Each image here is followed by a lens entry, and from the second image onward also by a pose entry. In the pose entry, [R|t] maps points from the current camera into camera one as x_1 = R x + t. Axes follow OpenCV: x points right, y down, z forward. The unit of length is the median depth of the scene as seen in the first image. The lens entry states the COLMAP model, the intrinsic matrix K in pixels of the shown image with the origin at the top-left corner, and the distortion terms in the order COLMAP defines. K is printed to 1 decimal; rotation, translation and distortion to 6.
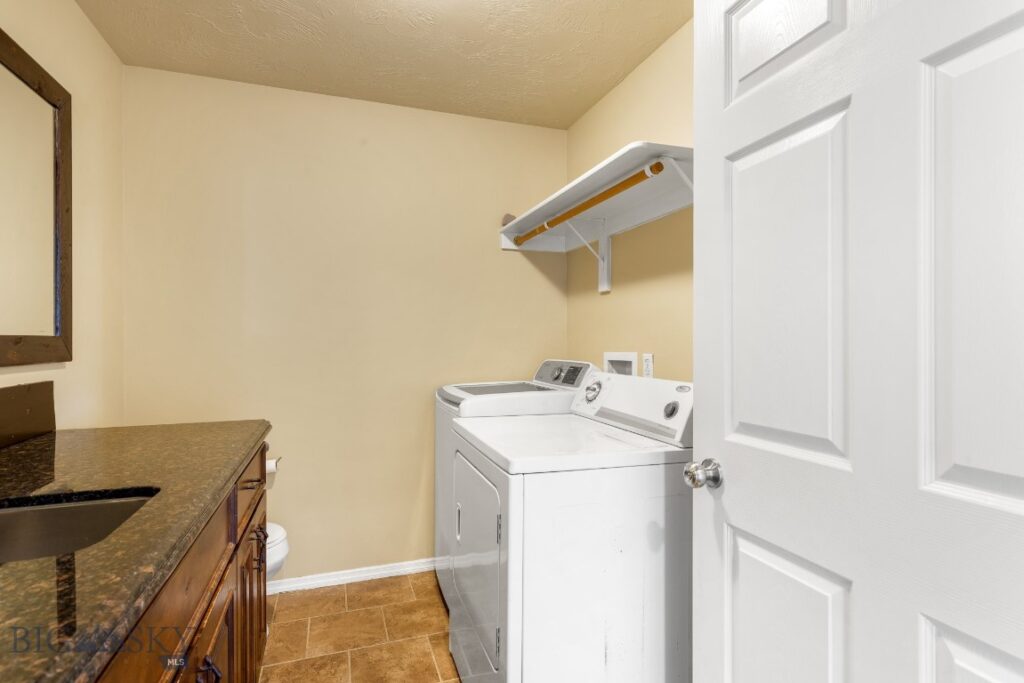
lens RADIAL K [[516.5, 0, 512.0], [0, 516.5, 341.5], [0, 0, 1]] dist [-0.000284, -0.000448]
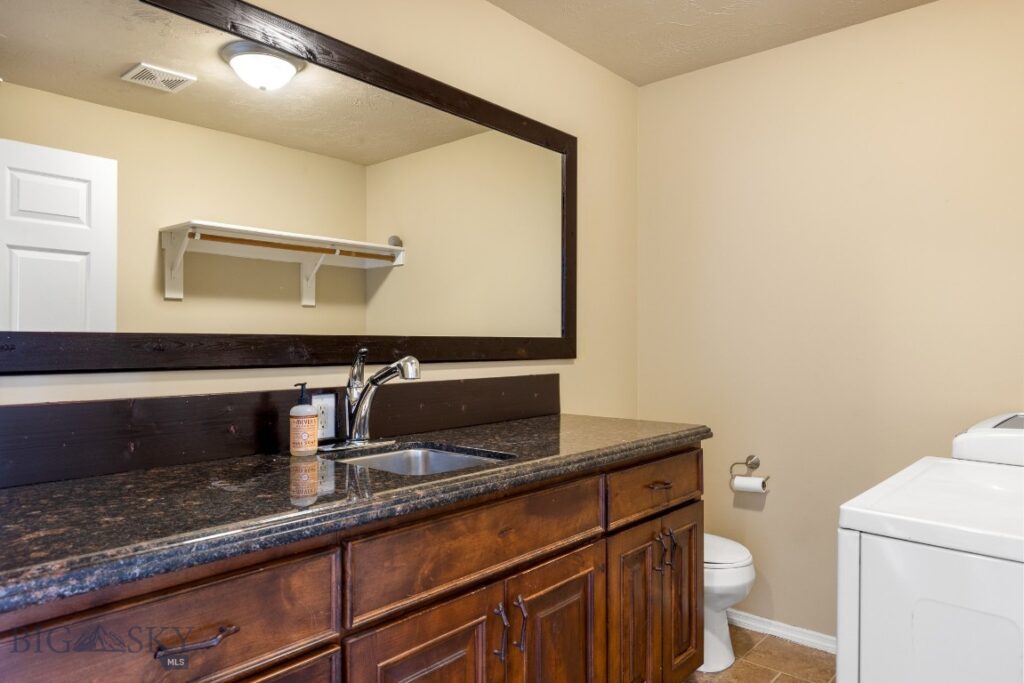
lens RADIAL K [[649.9, 0, 512.4], [0, 649.9, 338.3], [0, 0, 1]] dist [0.008185, -0.000491]
pose [[0.495641, -0.006481, -0.868503, 0.405040], [-0.000315, 0.999971, -0.007642, 0.002915], [0.868527, 0.004061, 0.495625, 0.124874]]
